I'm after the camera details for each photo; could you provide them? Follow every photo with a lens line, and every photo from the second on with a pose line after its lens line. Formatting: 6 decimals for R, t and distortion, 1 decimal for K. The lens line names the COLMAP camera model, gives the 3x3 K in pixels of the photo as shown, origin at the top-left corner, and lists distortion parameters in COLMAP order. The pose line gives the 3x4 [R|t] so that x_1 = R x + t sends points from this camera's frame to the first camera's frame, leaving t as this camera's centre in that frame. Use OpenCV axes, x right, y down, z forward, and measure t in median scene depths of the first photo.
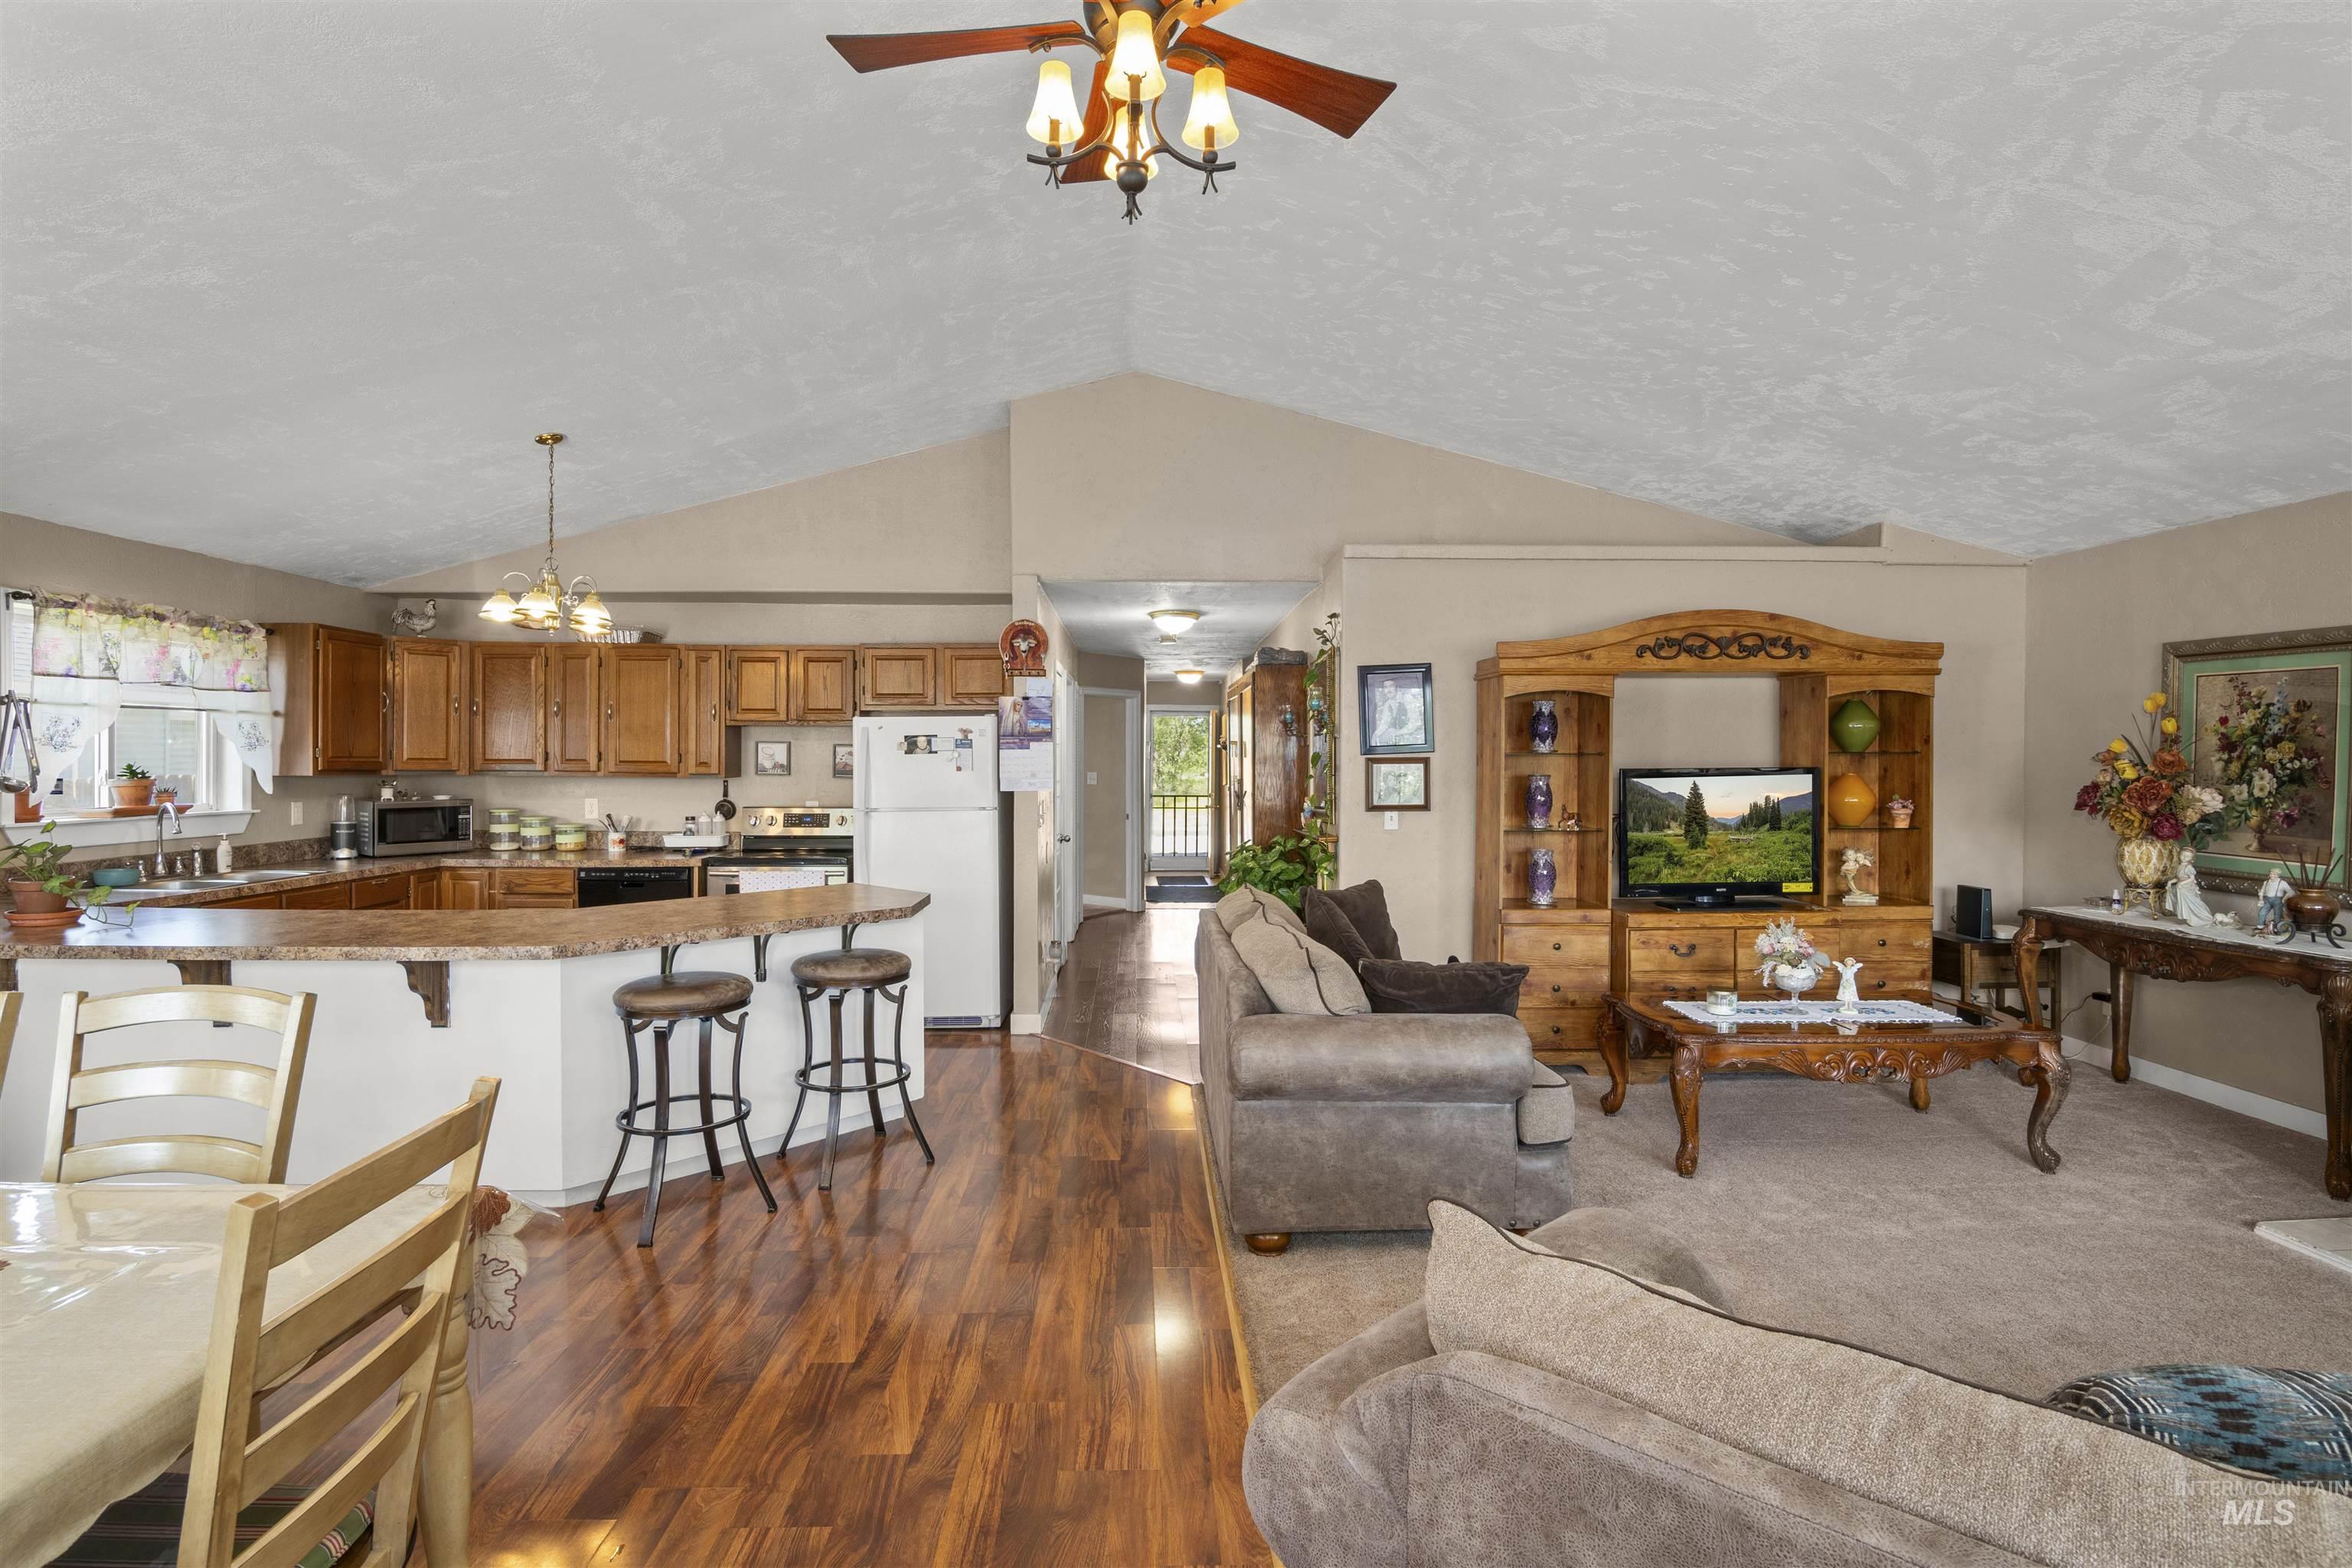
lens RADIAL K [[1175.8, 0, 1193.9], [0, 1175.8, 769.1], [0, 0, 1]] dist [-0.020101, -0.002208]
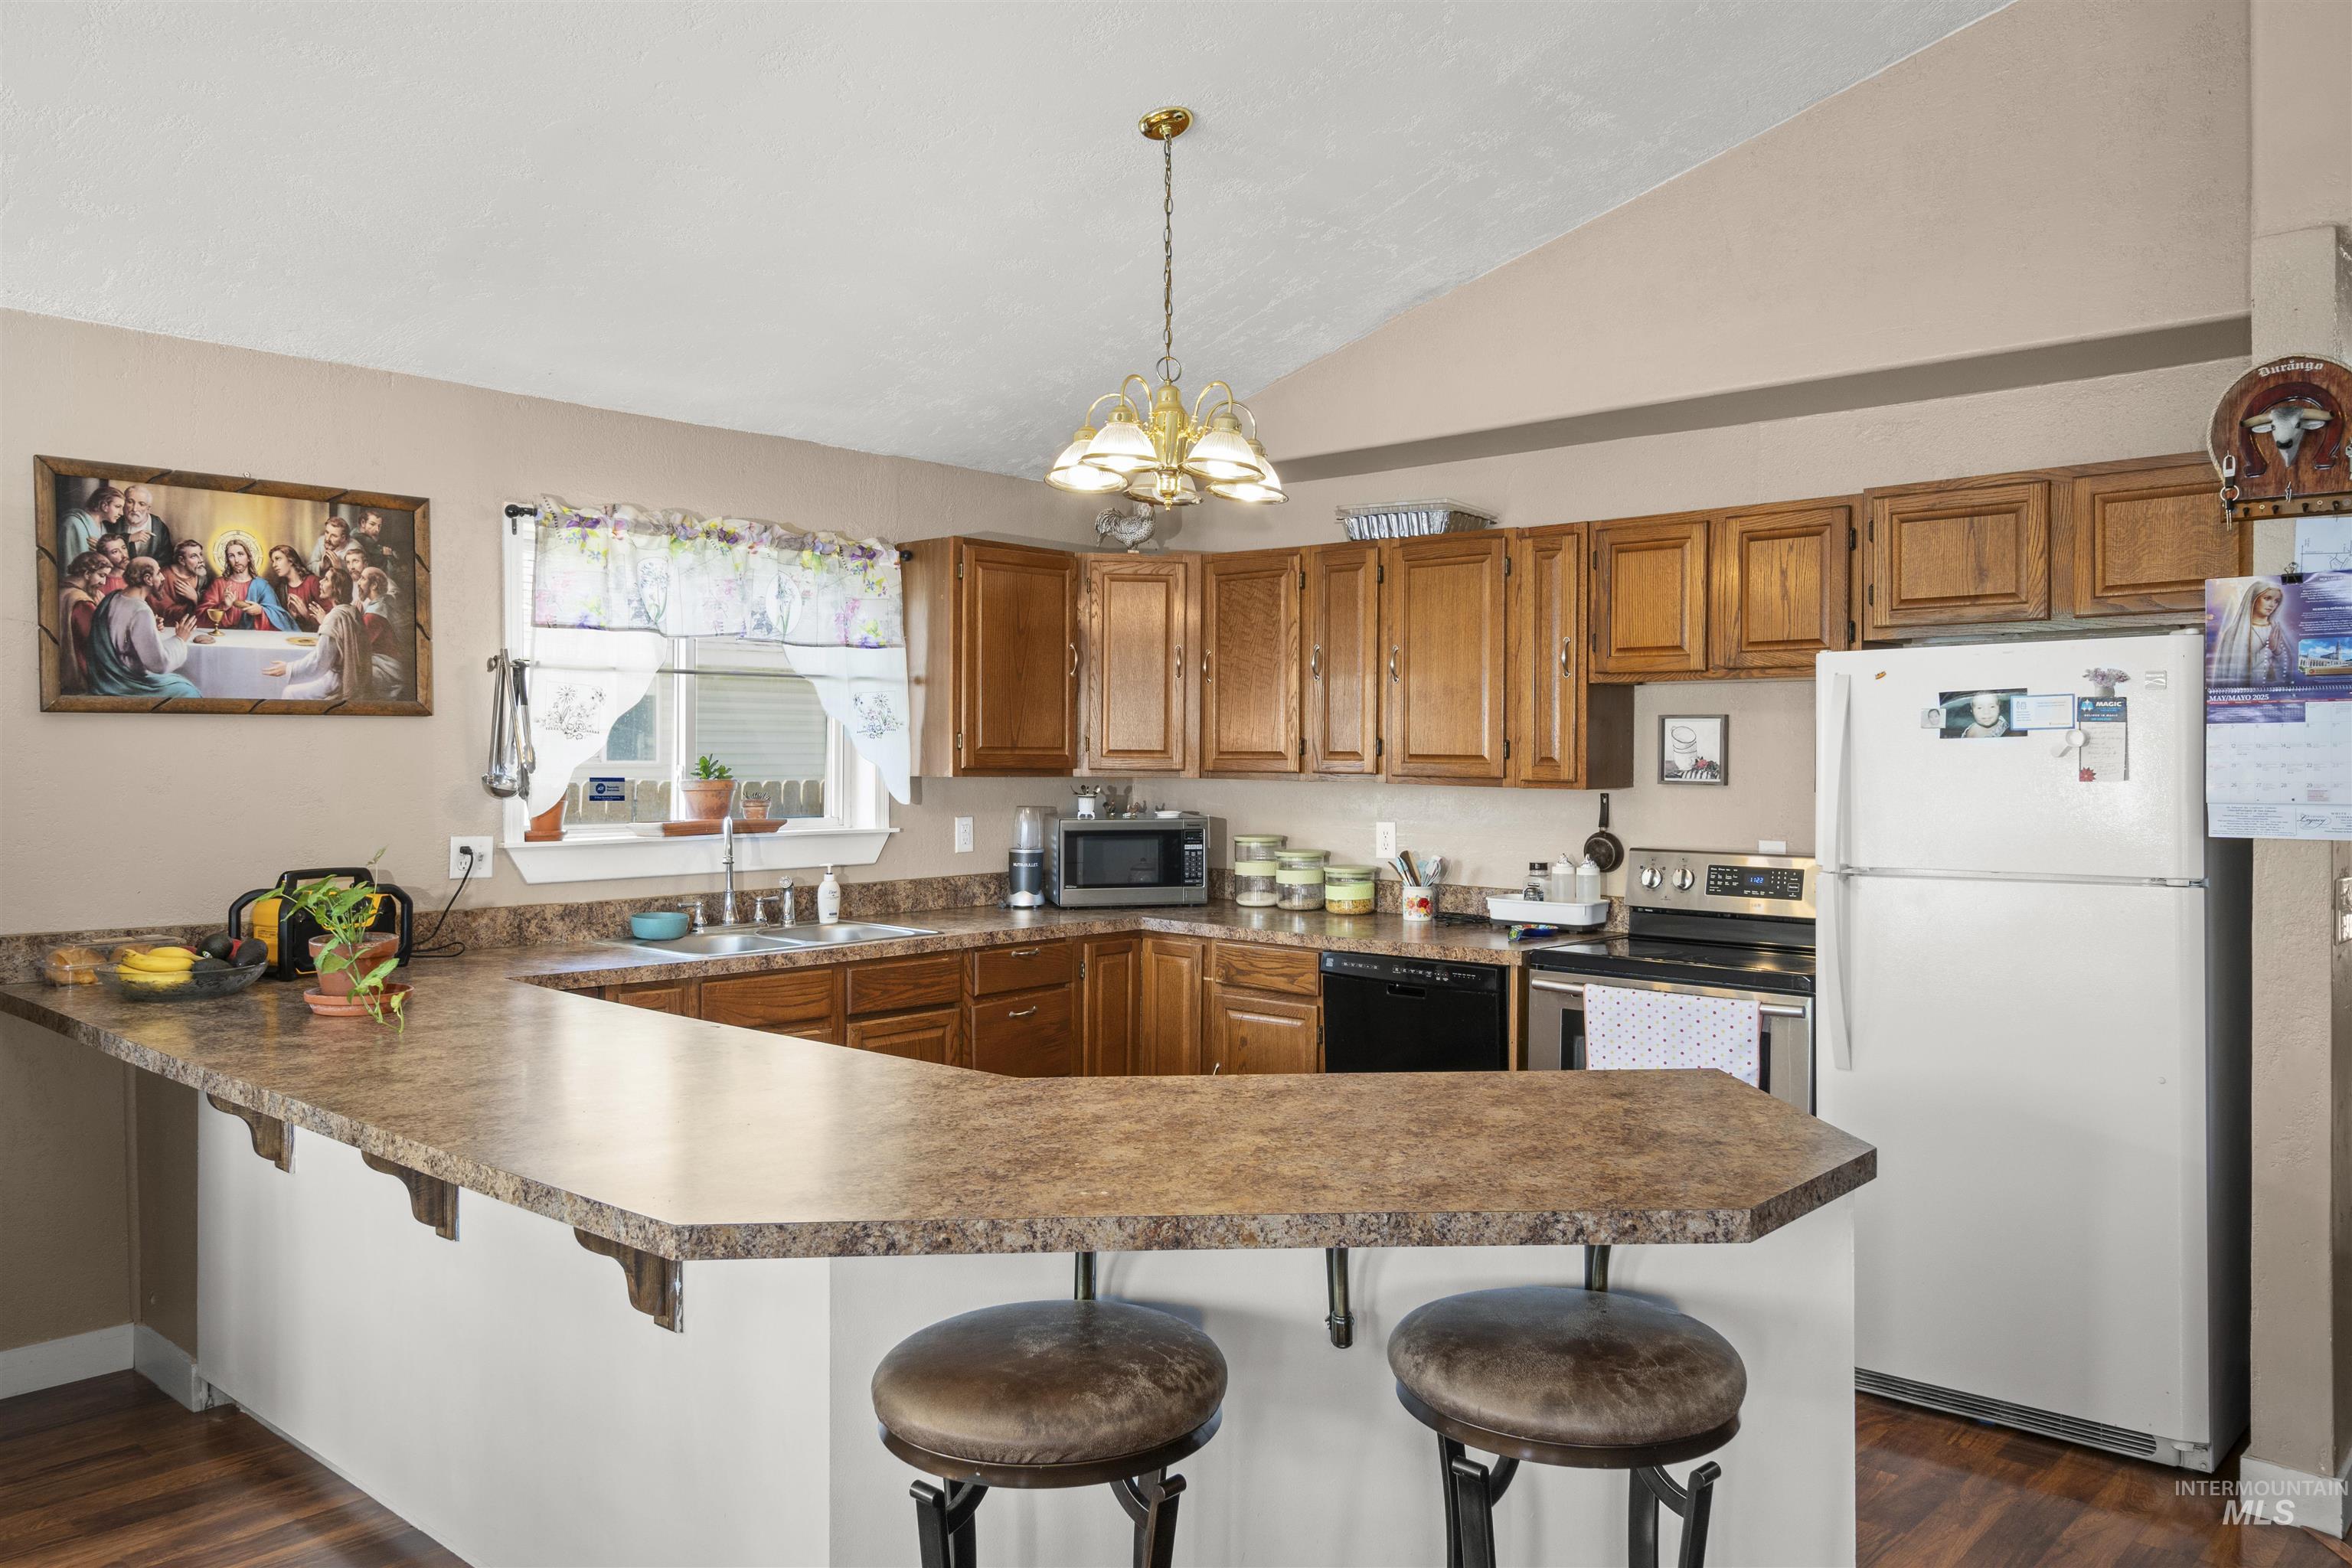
lens RADIAL K [[1690.8, 0, 1174.5], [0, 1690.8, 759.8], [0, 0, 1]] dist [0.019435, -0.005787]
pose [[0.708766, 0.002501, -0.705439, -0.018989], [-0.006723, 0.999972, -0.003211, -0.001392], [0.705411, 0.007019, 0.708763, 0.390179]]
